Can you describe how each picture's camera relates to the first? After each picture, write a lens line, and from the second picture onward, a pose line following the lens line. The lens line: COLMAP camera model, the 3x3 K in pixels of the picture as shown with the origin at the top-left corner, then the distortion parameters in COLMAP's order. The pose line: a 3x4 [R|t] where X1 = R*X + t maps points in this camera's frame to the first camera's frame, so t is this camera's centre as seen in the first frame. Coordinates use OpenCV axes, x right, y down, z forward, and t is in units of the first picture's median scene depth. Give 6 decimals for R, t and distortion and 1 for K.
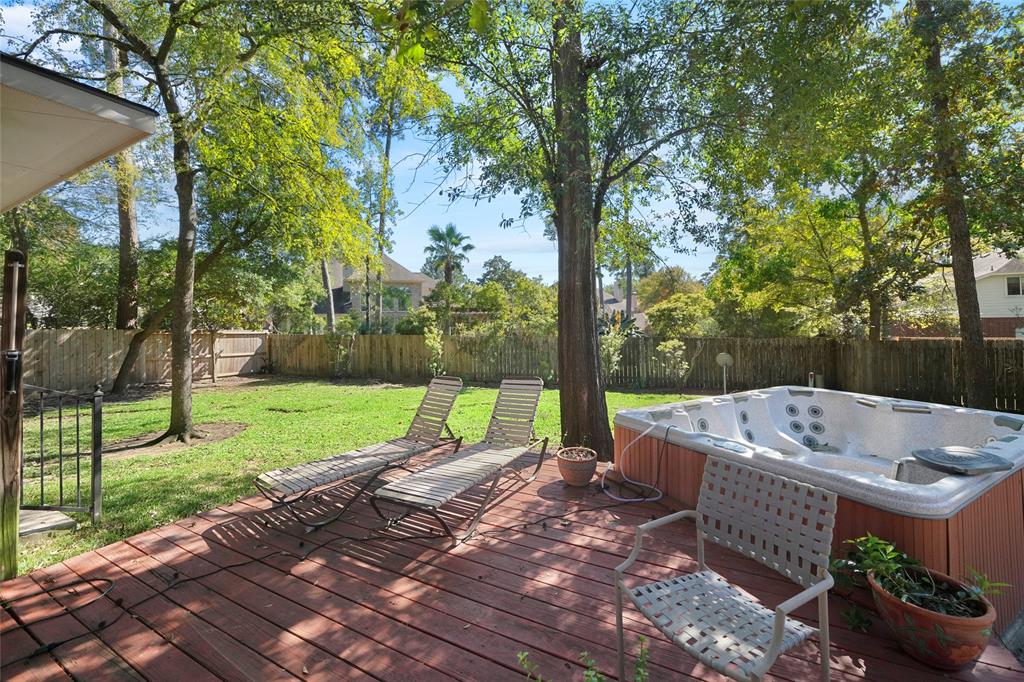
lens RADIAL K [[388.1, 0, 509.4], [0, 388.1, 339.1], [0, 0, 1]] dist [0.001826, 0.000015]
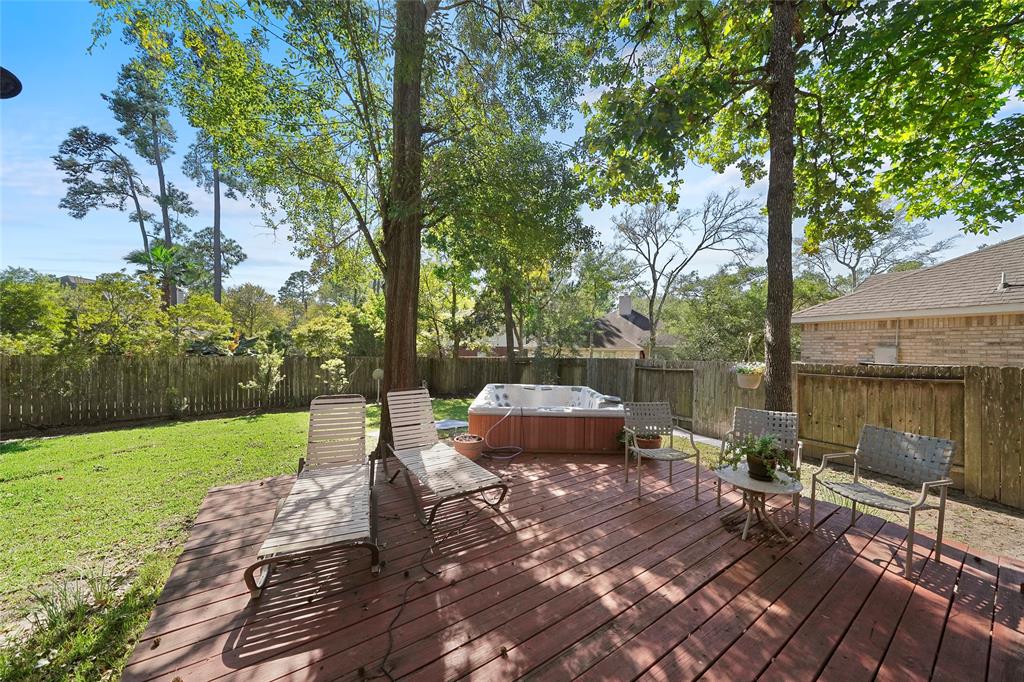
lens RADIAL K [[348.8, 0, 510.6], [0, 348.8, 344.0], [0, 0, 1]] dist [-0.008900, -0.000021]
pose [[0.478262, 0.031535, 0.877651, -0.900006], [0.008057, 0.999155, -0.040292, 0.011368], [-0.878180, 0.026341, 0.477604, 0.287052]]
